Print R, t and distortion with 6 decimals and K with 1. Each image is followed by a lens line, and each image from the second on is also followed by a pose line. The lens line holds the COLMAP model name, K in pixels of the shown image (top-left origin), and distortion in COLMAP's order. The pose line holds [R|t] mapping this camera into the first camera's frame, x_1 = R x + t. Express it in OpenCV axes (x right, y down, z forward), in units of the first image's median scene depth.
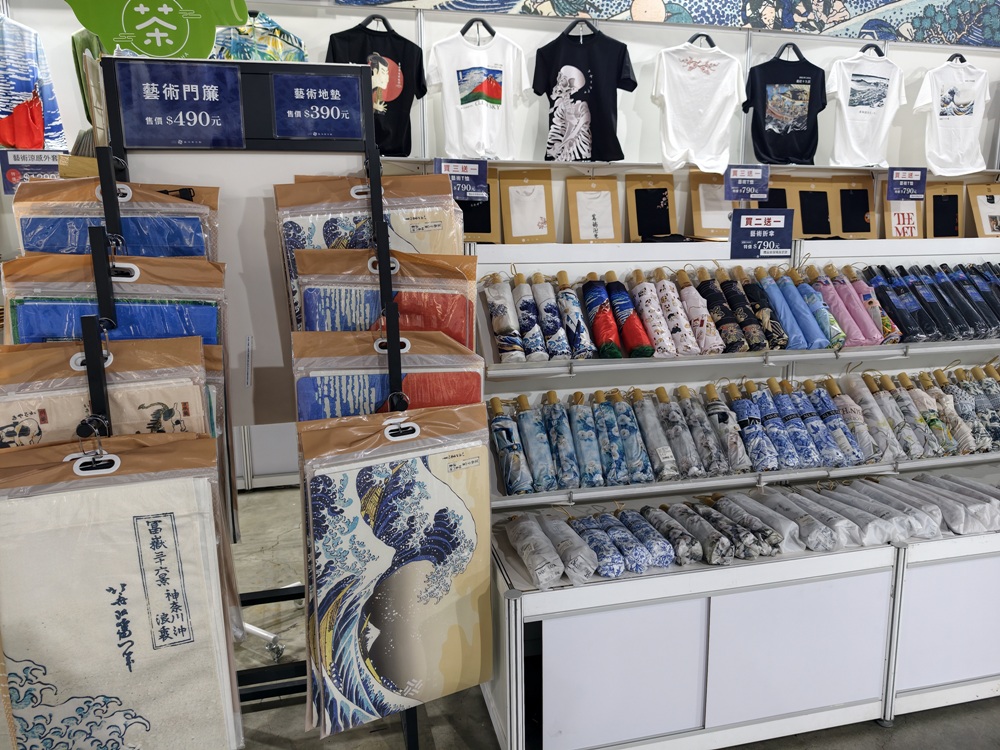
lens RADIAL K [[708.4, 0, 503.1], [0, 708.4, 373.2], [0, 0, 1]] dist [-0.007871, -0.009241]
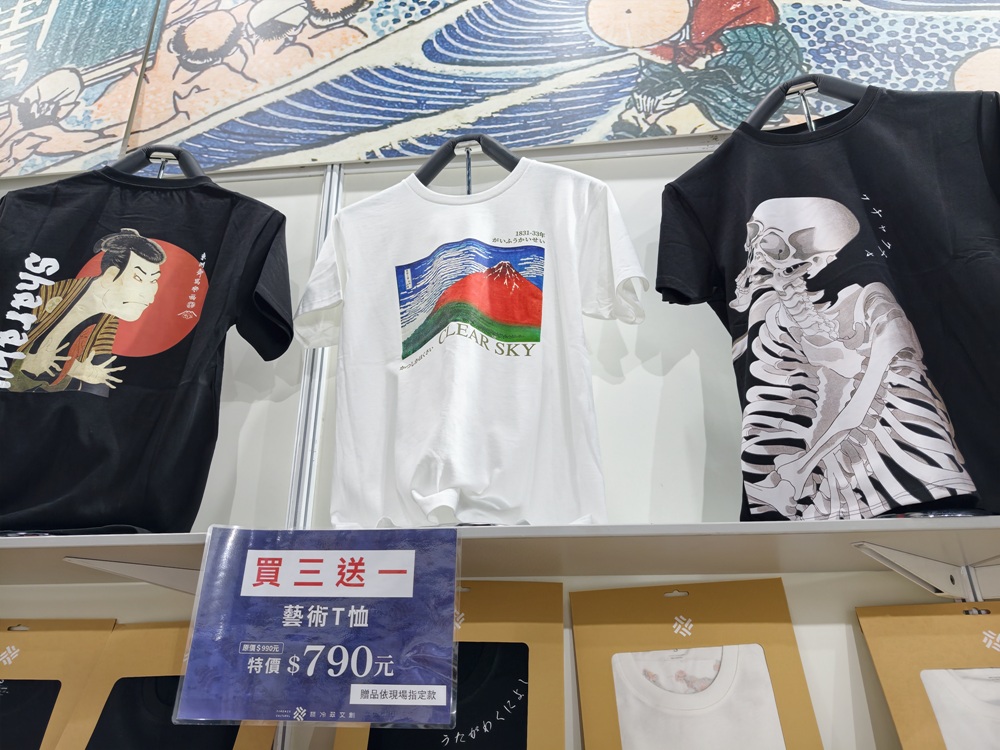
lens RADIAL K [[717.6, 0, 496.4], [0, 717.6, 384.4], [0, 0, 1]] dist [0.014917, -0.017849]
pose [[0.950248, -0.131398, -0.282424, 0.057969], [-0.060485, 0.811582, -0.581099, -0.208828], [0.305566, 0.569271, 0.763256, 0.809047]]
